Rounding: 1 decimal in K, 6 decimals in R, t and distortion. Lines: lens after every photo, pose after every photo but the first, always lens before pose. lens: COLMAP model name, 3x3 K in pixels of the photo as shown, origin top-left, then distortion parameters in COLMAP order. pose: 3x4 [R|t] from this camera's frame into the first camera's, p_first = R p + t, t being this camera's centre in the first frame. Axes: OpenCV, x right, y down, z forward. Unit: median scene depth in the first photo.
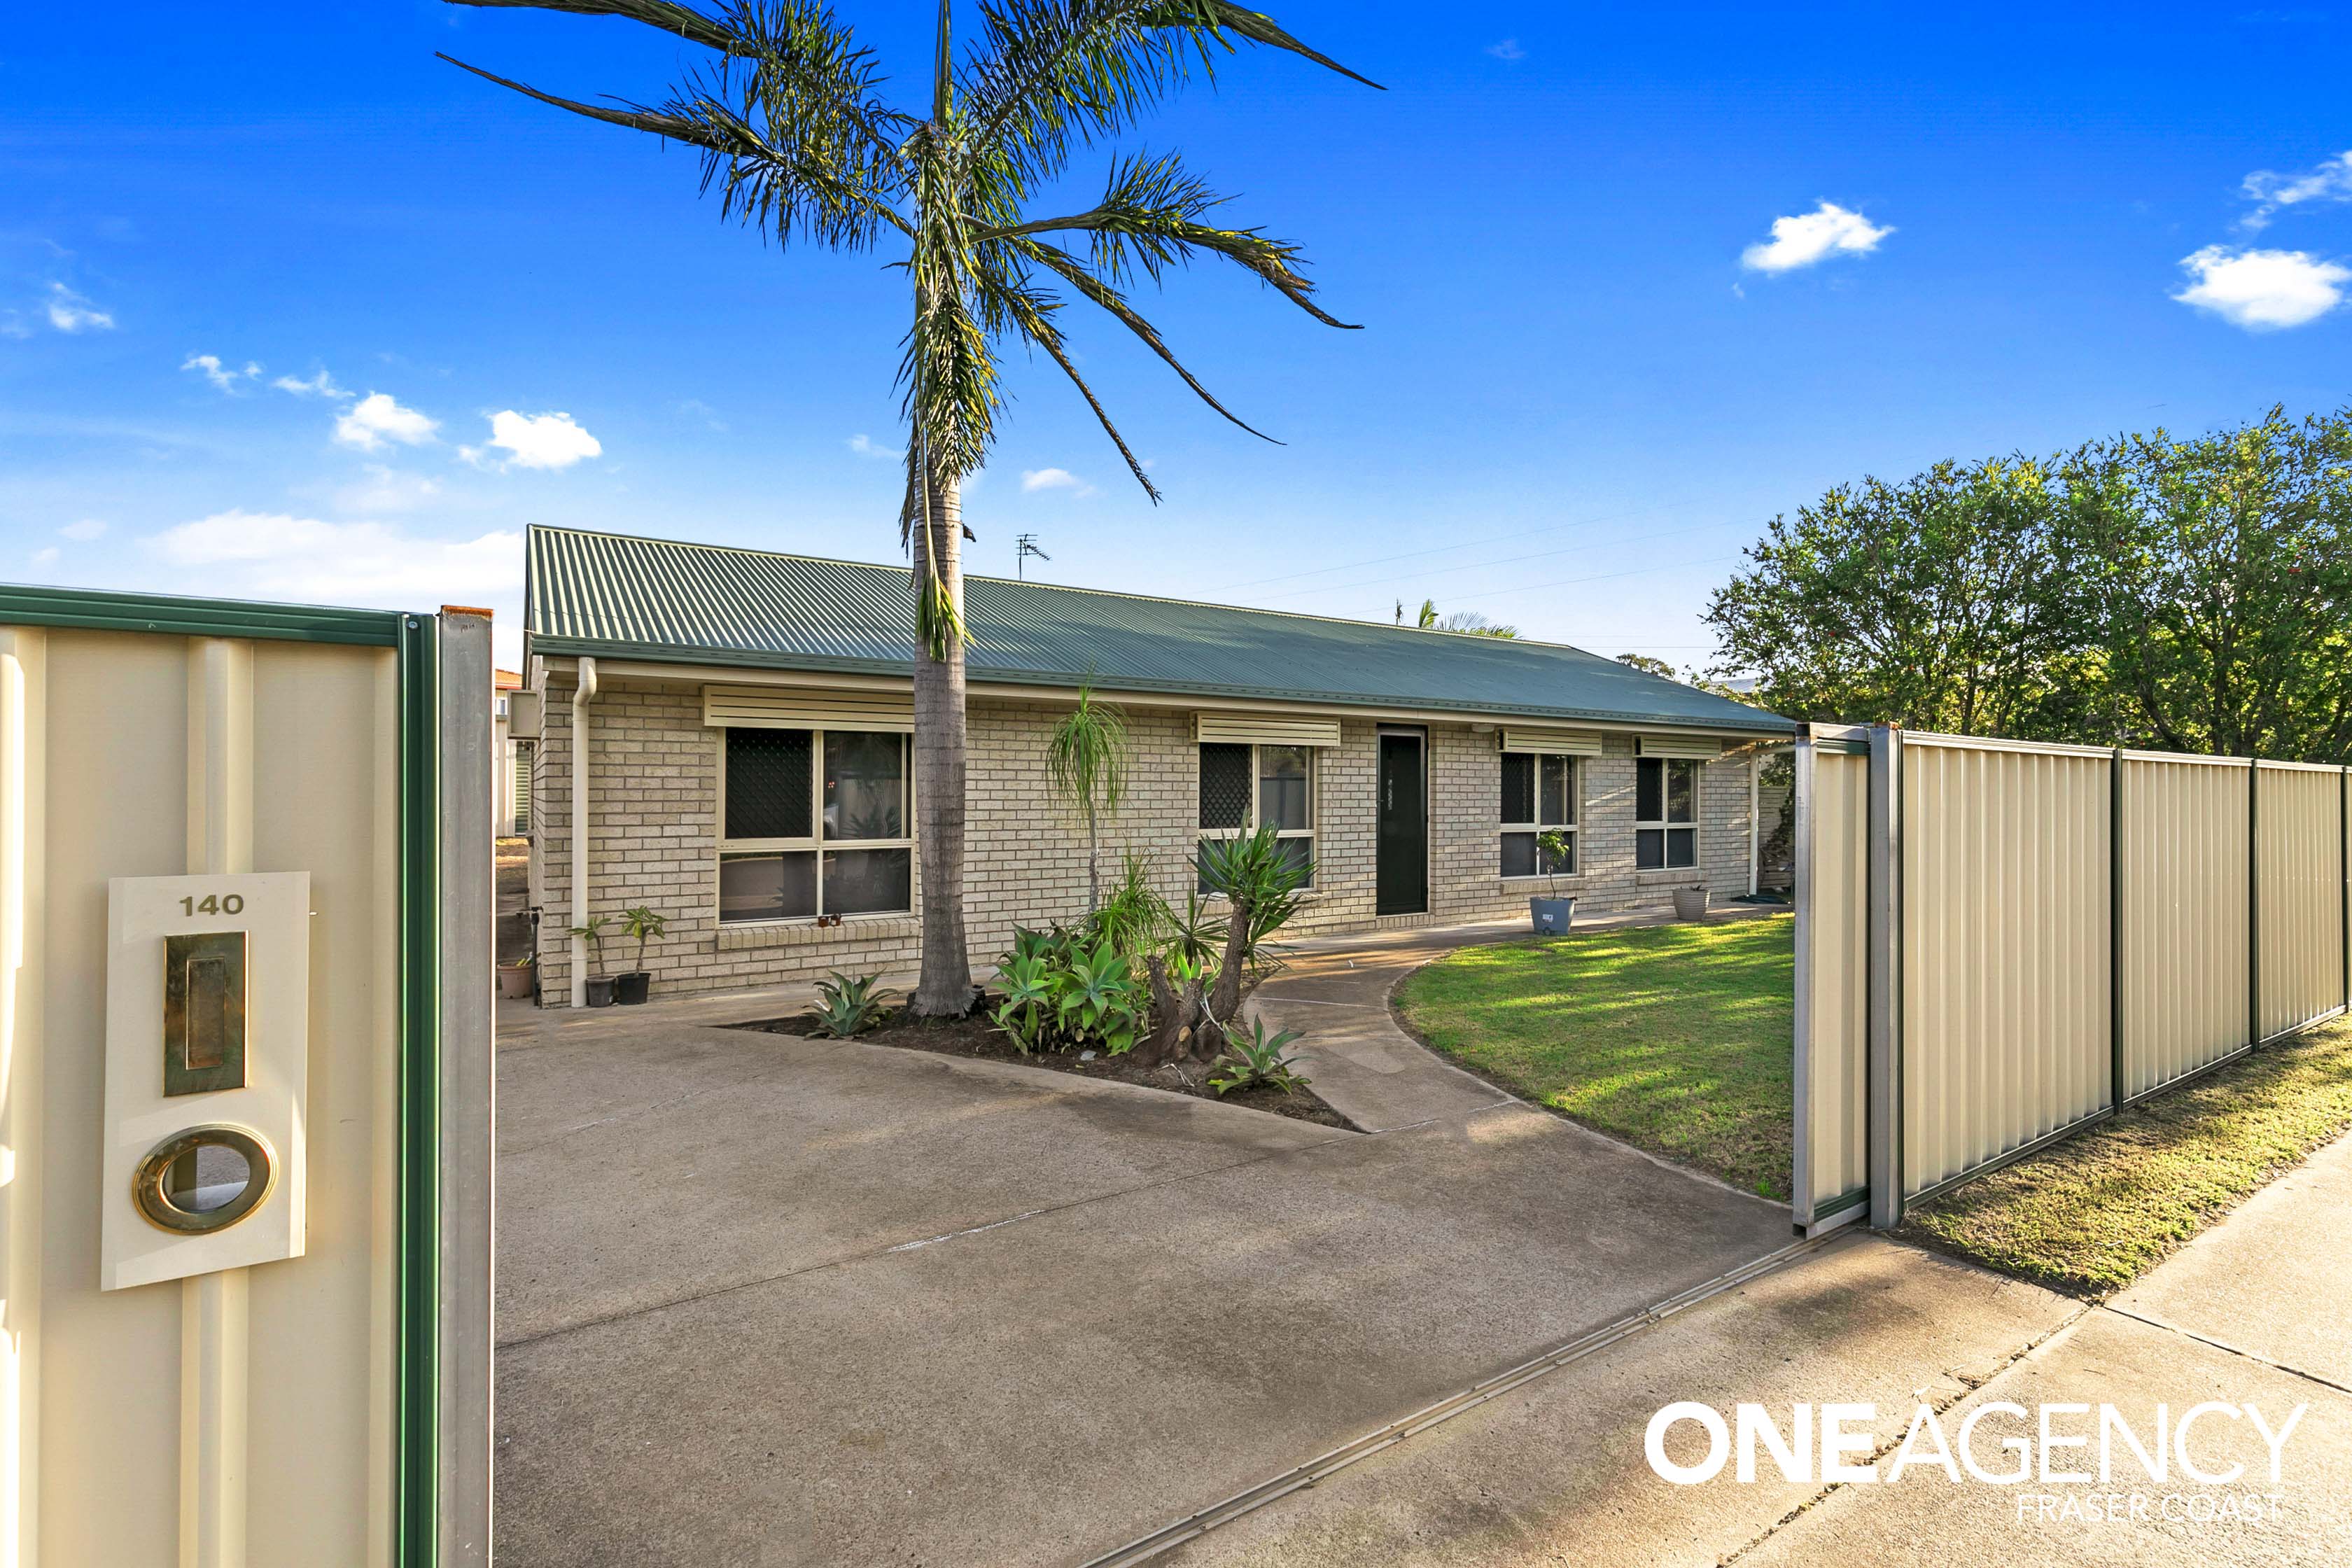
lens RADIAL K [[1049.6, 0, 1176.0], [0, 1049.6, 784.0], [0, 0, 1]] dist [0.017153, 0.000013]
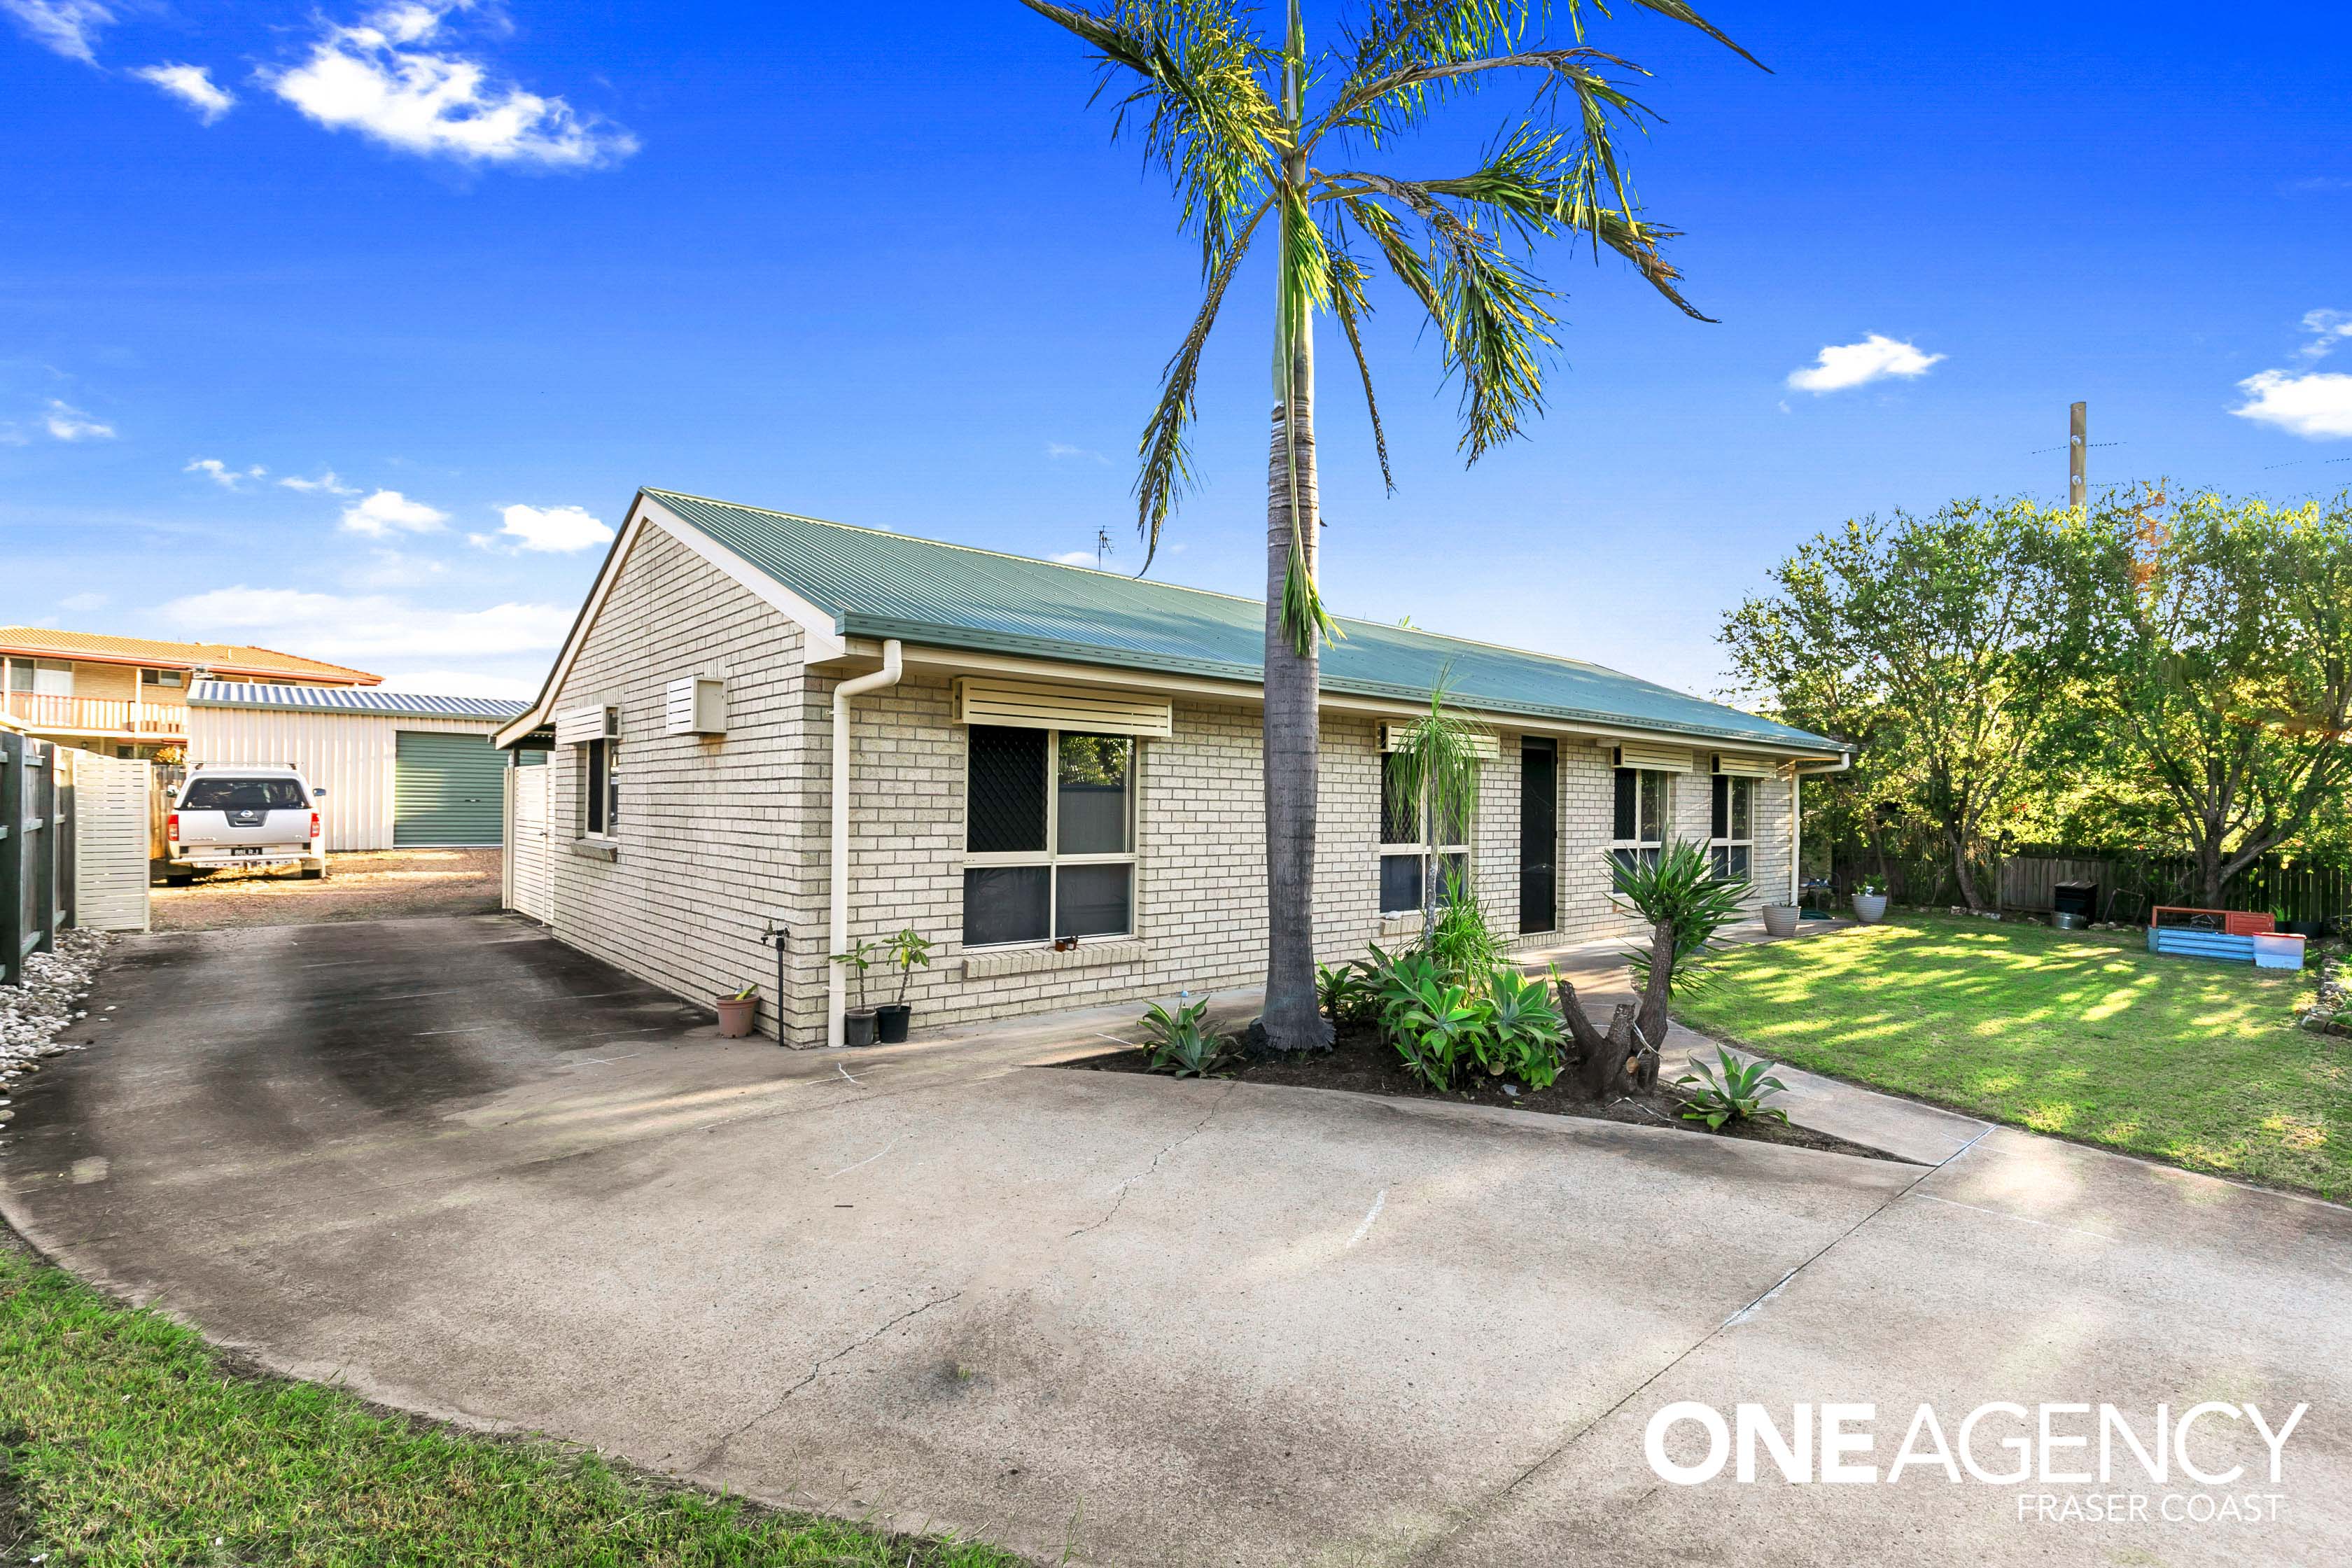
lens RADIAL K [[1086.7, 0, 1177.4], [0, 1086.7, 796.3], [0, 0, 1]] dist [0.002845, 0.000156]
pose [[0.990284, 0.011666, 0.138569, -0.393646], [-0.011499, 0.999932, -0.002007, 0.005438], [-0.138583, 0.000394, 0.990351, 0.077816]]
